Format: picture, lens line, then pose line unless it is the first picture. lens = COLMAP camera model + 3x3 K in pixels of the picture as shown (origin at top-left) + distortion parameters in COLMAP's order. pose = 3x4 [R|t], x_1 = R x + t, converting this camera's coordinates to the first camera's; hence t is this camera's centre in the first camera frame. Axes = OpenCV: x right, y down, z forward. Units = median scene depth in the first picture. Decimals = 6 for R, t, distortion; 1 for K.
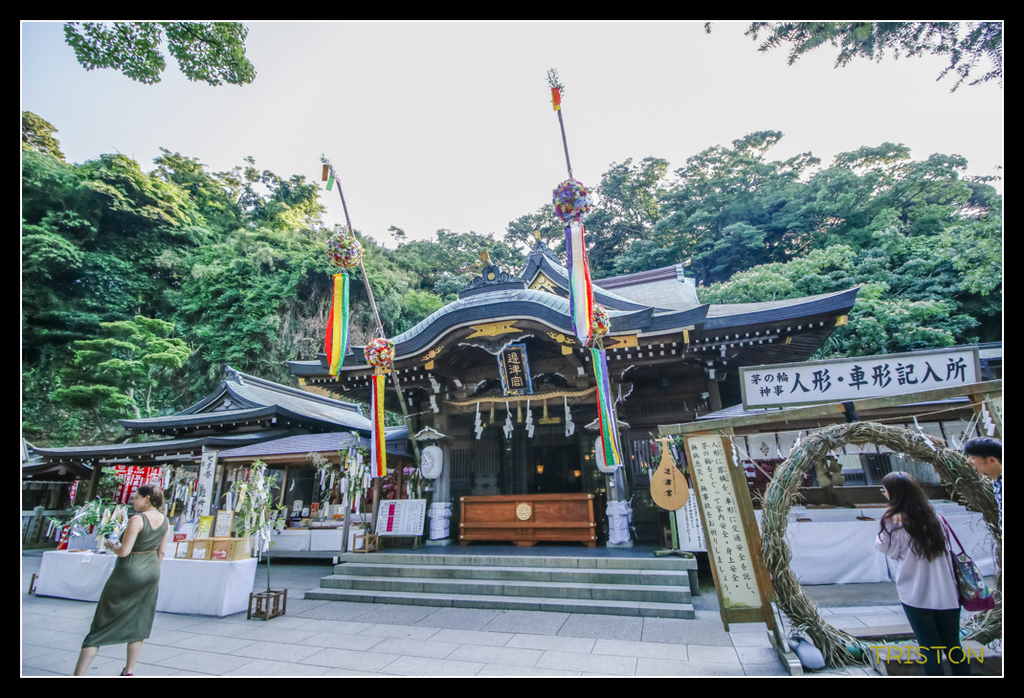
lens RADIAL K [[448.2, 0, 523.6], [0, 448.2, 348.5], [0, 0, 1]] dist [0.002596, -0.014317]
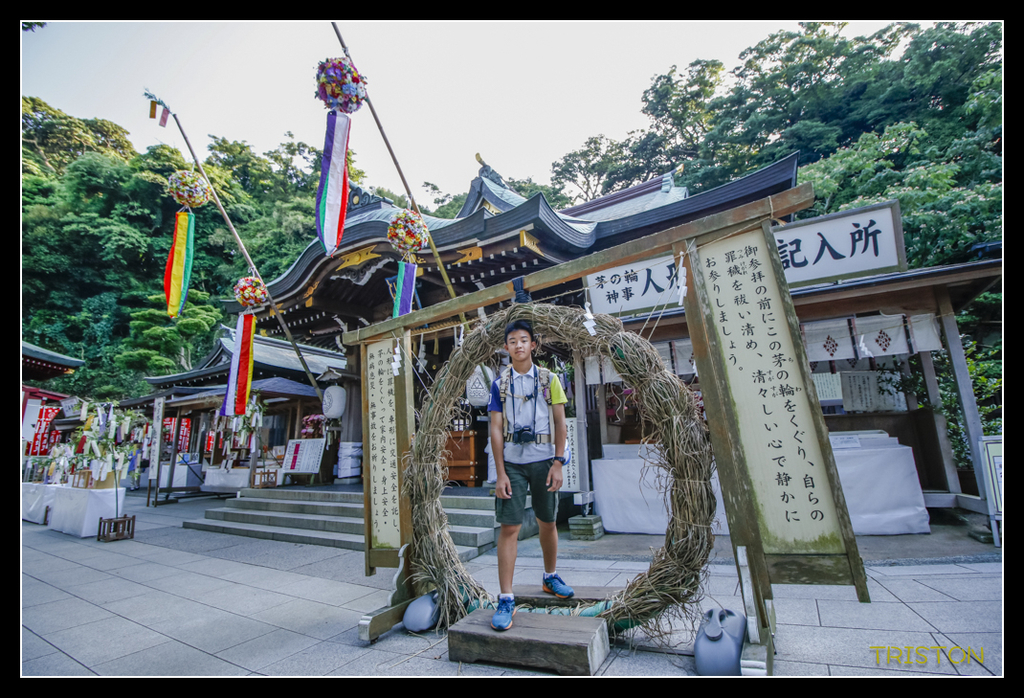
lens RADIAL K [[448.2, 0, 523.6], [0, 448.2, 348.5], [0, 0, 1]] dist [0.002596, -0.014317]
pose [[0.974331, -0.052125, -0.219002, 0.189665], [0.073030, 0.993398, 0.088471, 0.036009], [0.212944, -0.102193, 0.971705, 0.065138]]
